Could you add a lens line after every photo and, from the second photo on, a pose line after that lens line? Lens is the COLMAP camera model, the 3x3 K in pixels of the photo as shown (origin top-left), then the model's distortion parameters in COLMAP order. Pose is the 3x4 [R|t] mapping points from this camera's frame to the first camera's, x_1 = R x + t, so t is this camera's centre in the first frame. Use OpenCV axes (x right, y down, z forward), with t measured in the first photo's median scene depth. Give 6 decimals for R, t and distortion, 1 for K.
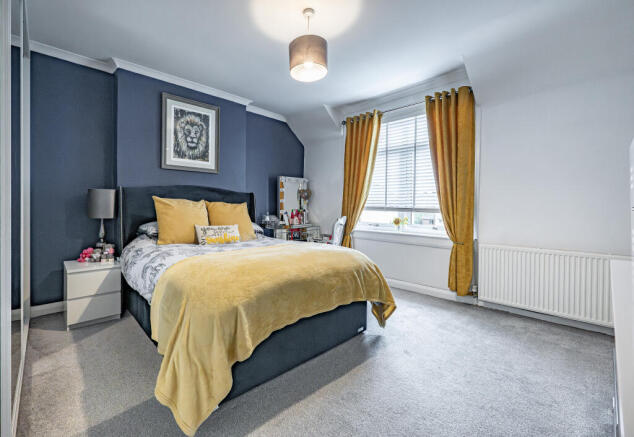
lens RADIAL K [[281.9, 0, 304.0], [0, 281.9, 210.6], [0, 0, 1]] dist [-0.000951, -0.000067]
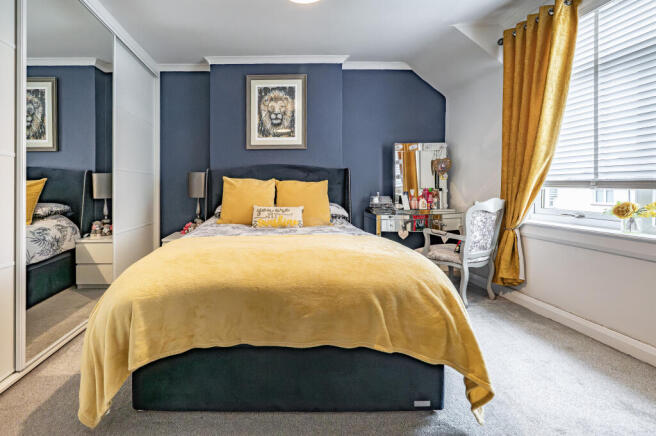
lens RADIAL K [[294.7, 0, 327.6], [0, 294.7, 189.5], [0, 0, 1]] dist [0.000207, 0.000140]
pose [[0.720189, -0.013245, -0.693652, 0.389991], [0.005482, 0.999895, -0.013401, 0.010176], [0.693757, 0.005848, 0.720186, 0.378855]]
